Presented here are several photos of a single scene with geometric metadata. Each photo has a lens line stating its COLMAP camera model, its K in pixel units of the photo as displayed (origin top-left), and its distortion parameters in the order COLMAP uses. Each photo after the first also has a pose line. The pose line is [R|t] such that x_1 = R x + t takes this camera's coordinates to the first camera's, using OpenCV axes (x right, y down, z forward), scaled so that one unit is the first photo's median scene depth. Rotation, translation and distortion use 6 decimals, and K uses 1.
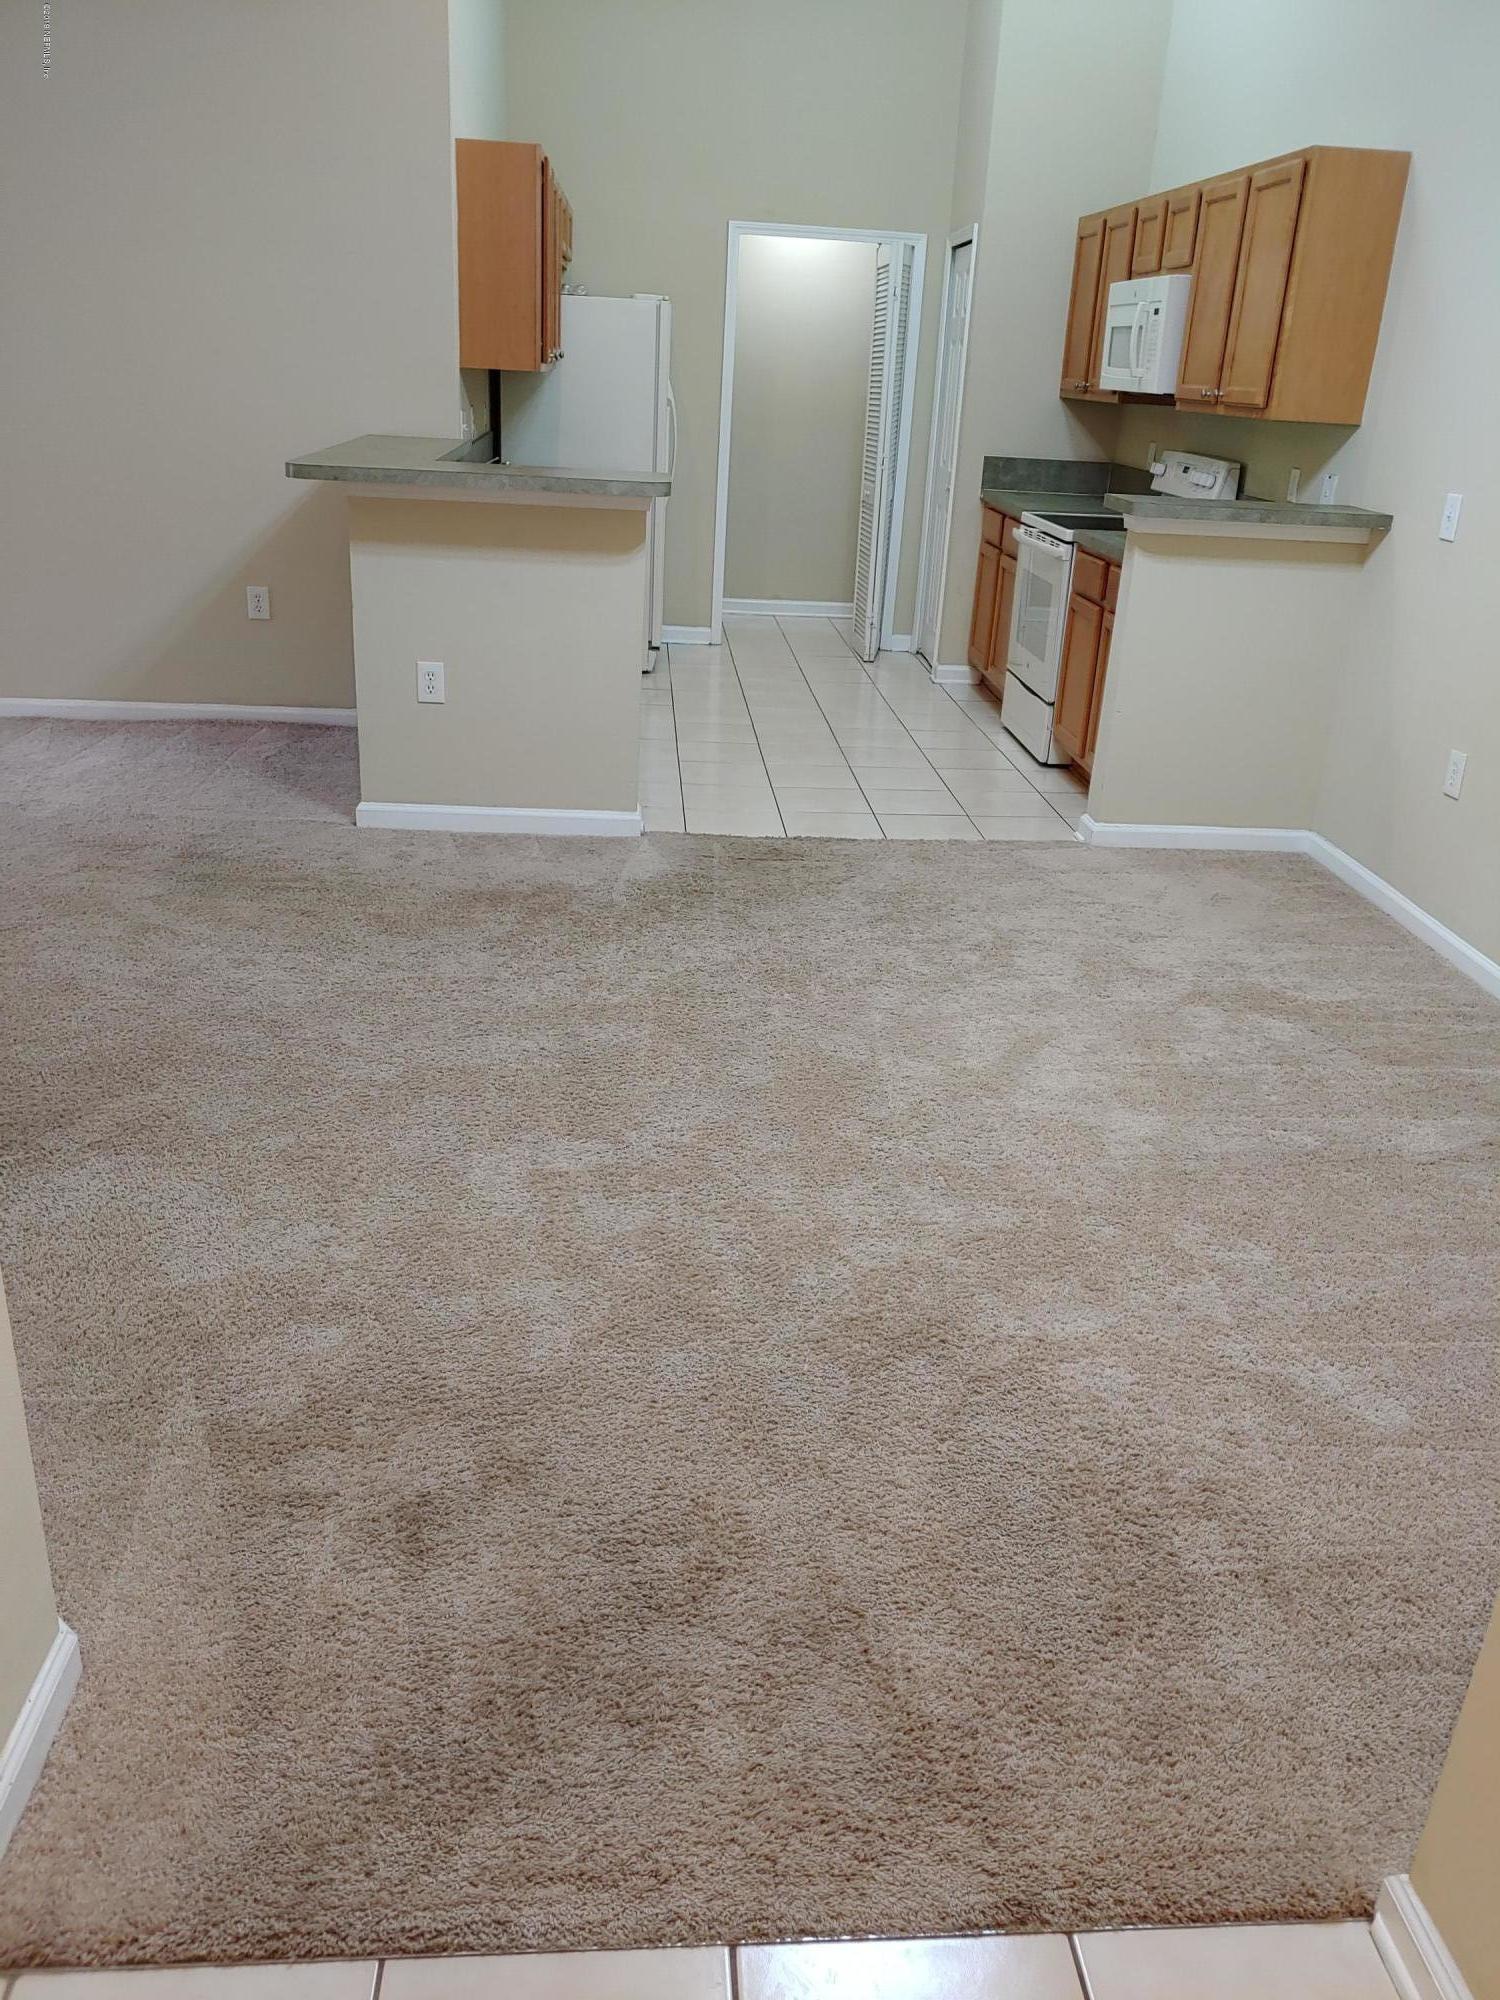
lens RADIAL K [[1525.5, 0, 753.9], [0, 1525.5, 999.1], [0, 0, 1]] dist [-0.010175, -0.022750]
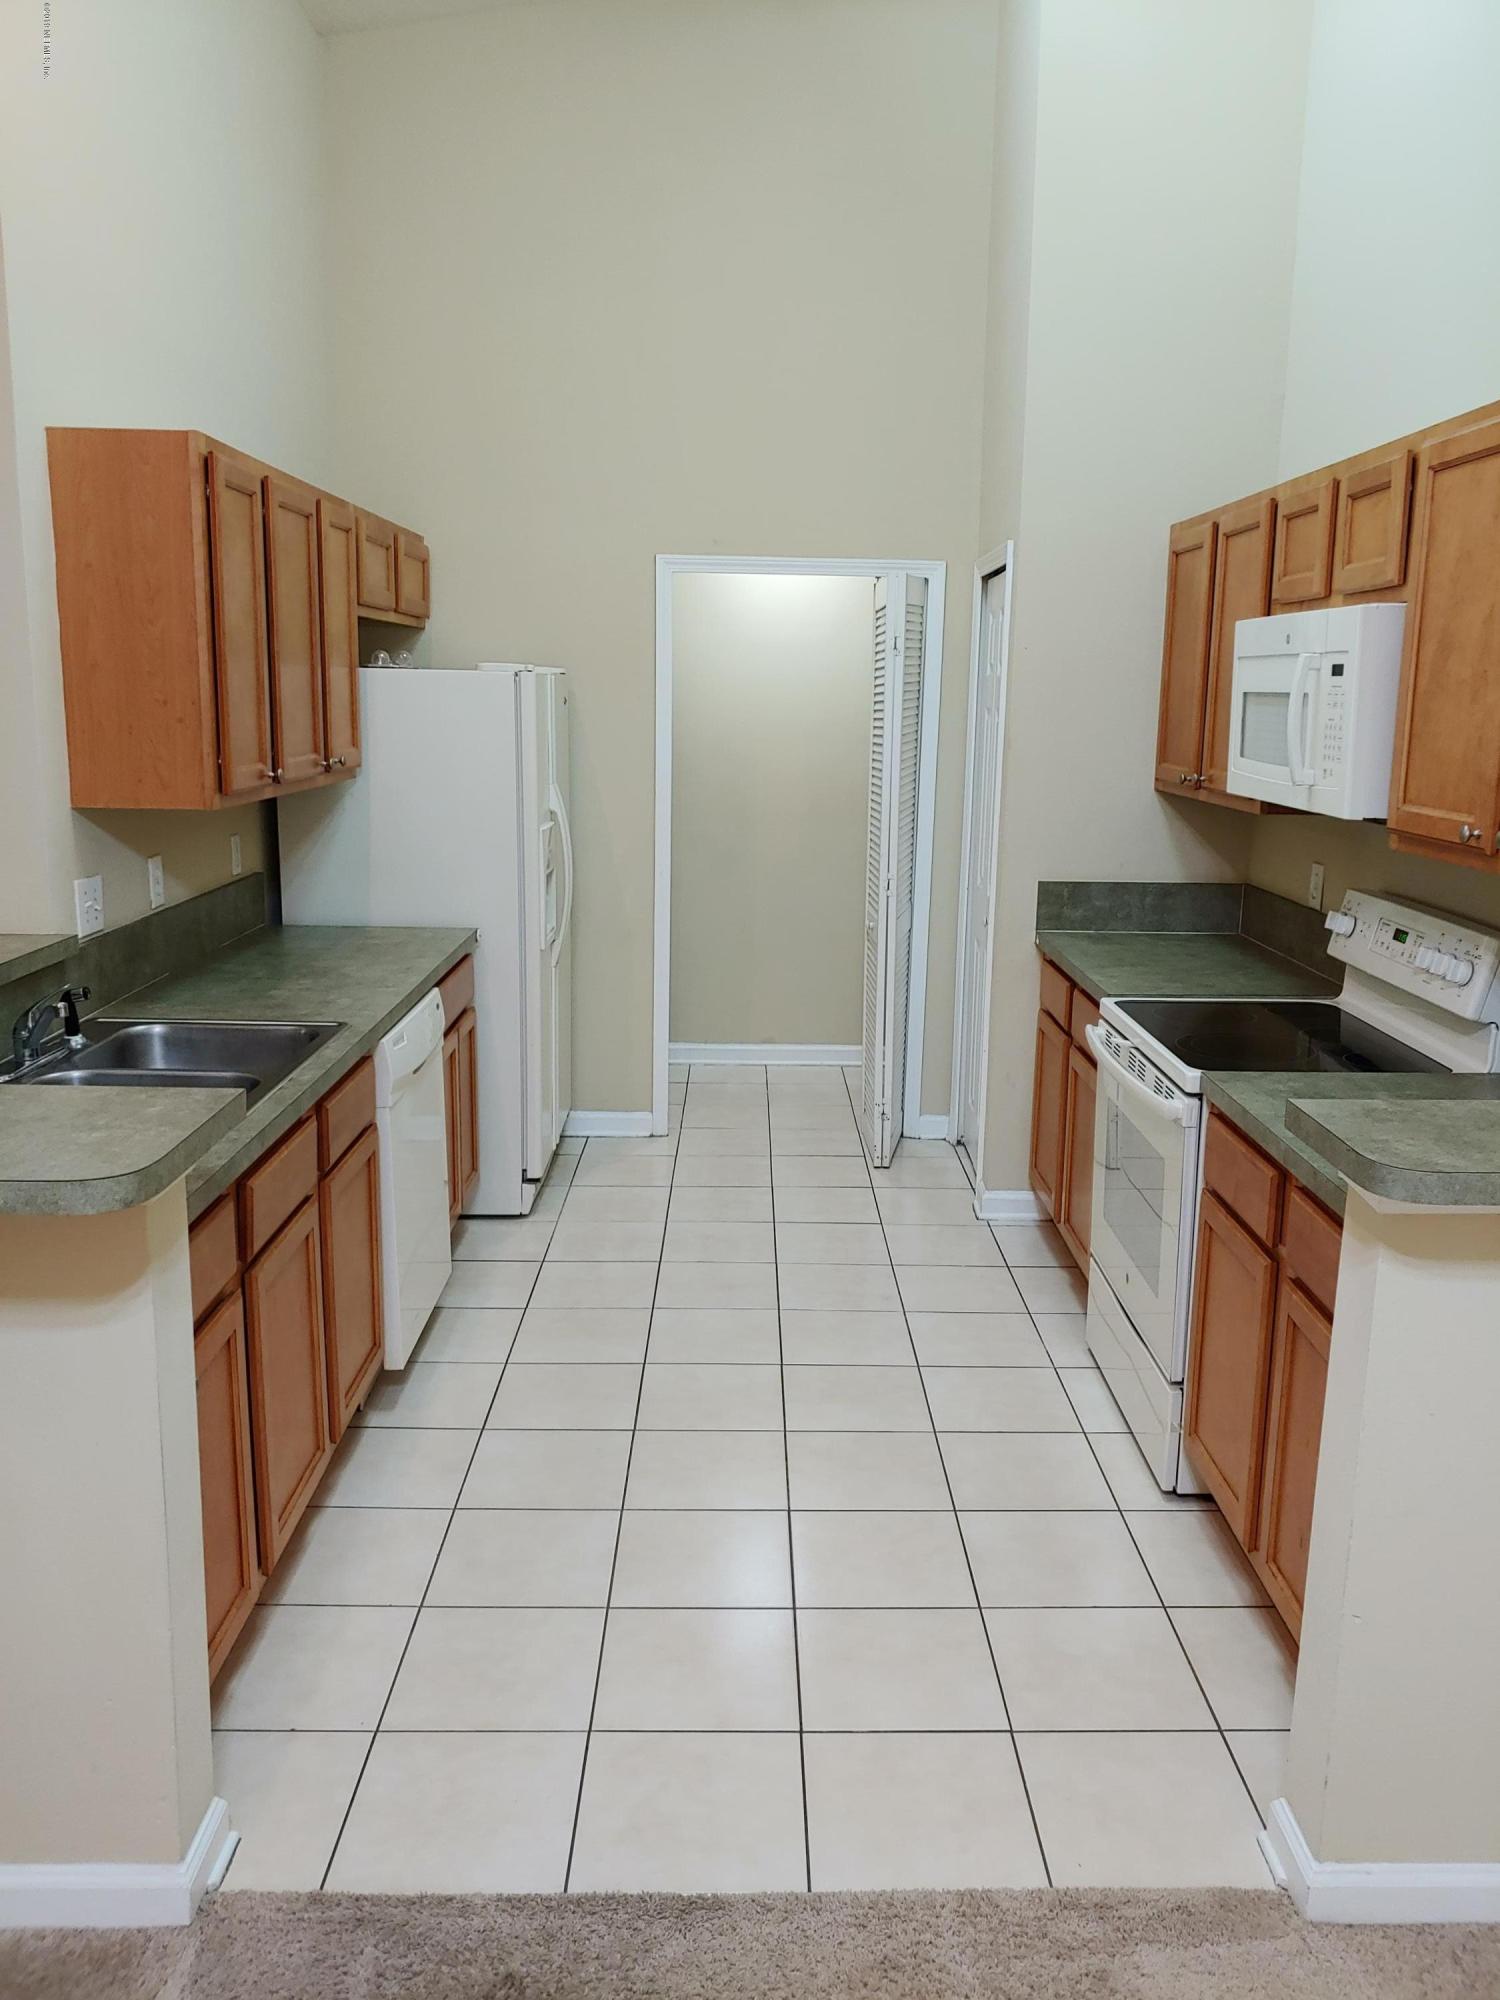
lens RADIAL K [[1525.5, 0, 749.5], [0, 1525.5, 1005.0], [0, 0, 1]] dist [-0.010175, -0.022750]
pose [[0.997492, -0.019098, -0.068160, 0.086340], [0.005442, 0.980757, -0.195155, -0.215472], [0.070576, 0.194295, 0.978401, 0.446897]]
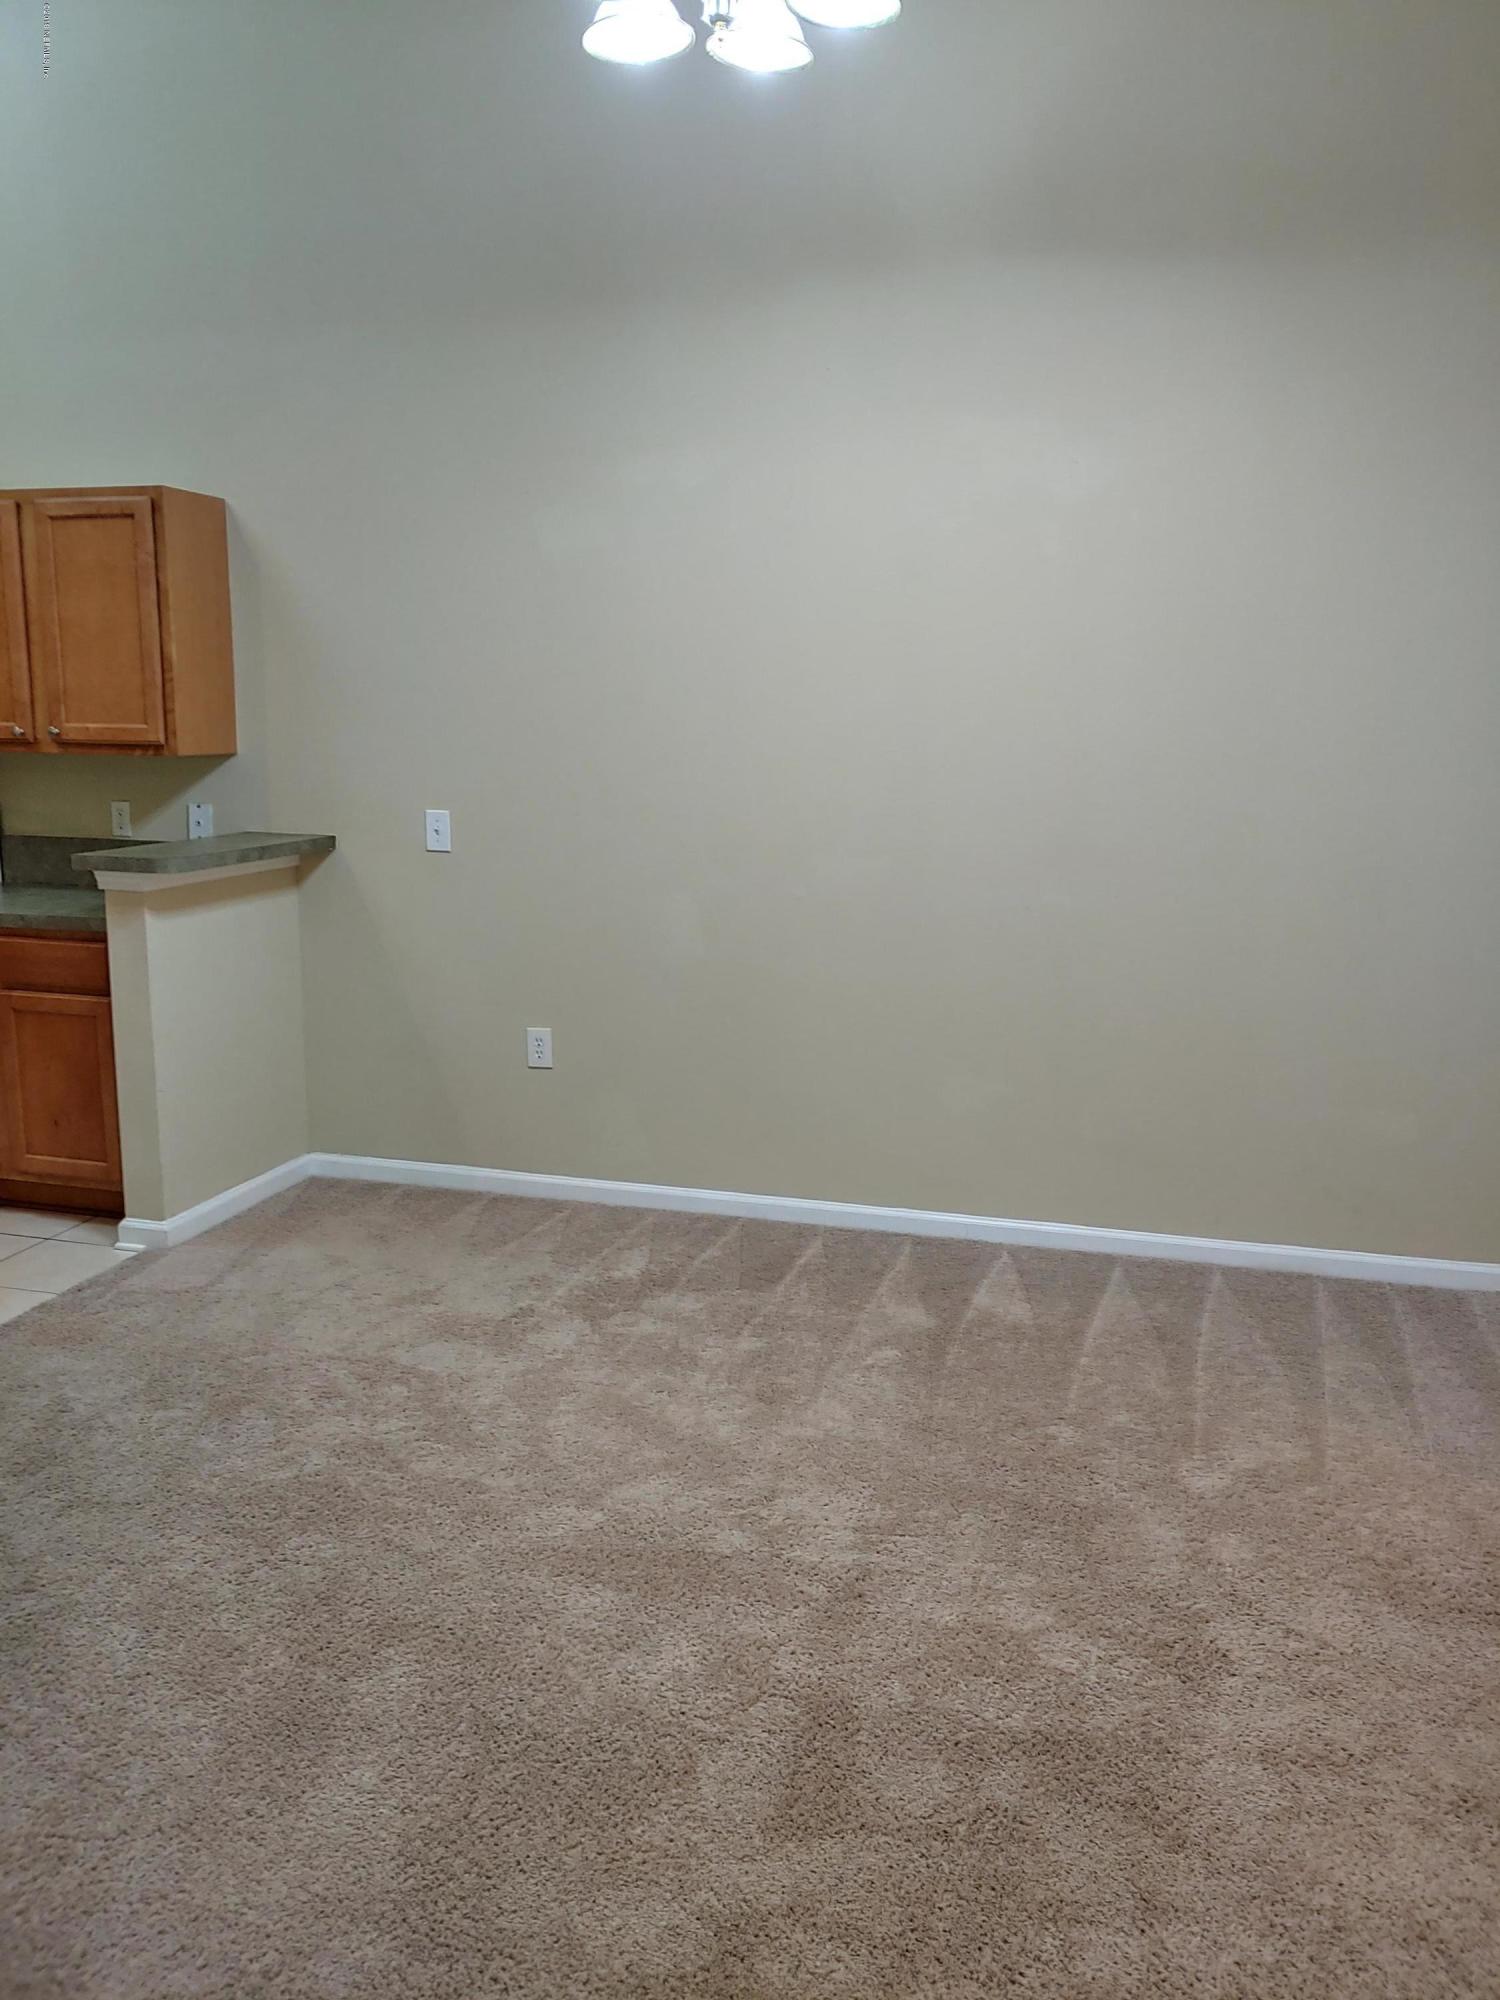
lens RADIAL K [[1525.5, 0, 751.5], [0, 1525.5, 992.4], [0, 0, 1]] dist [-0.010175, -0.022750]
pose [[0.323397, -0.210155, 0.922631, -0.345412], [0.369099, 0.925809, 0.081504, -0.149705], [-0.871309, 0.314184, 0.376972, 0.298142]]
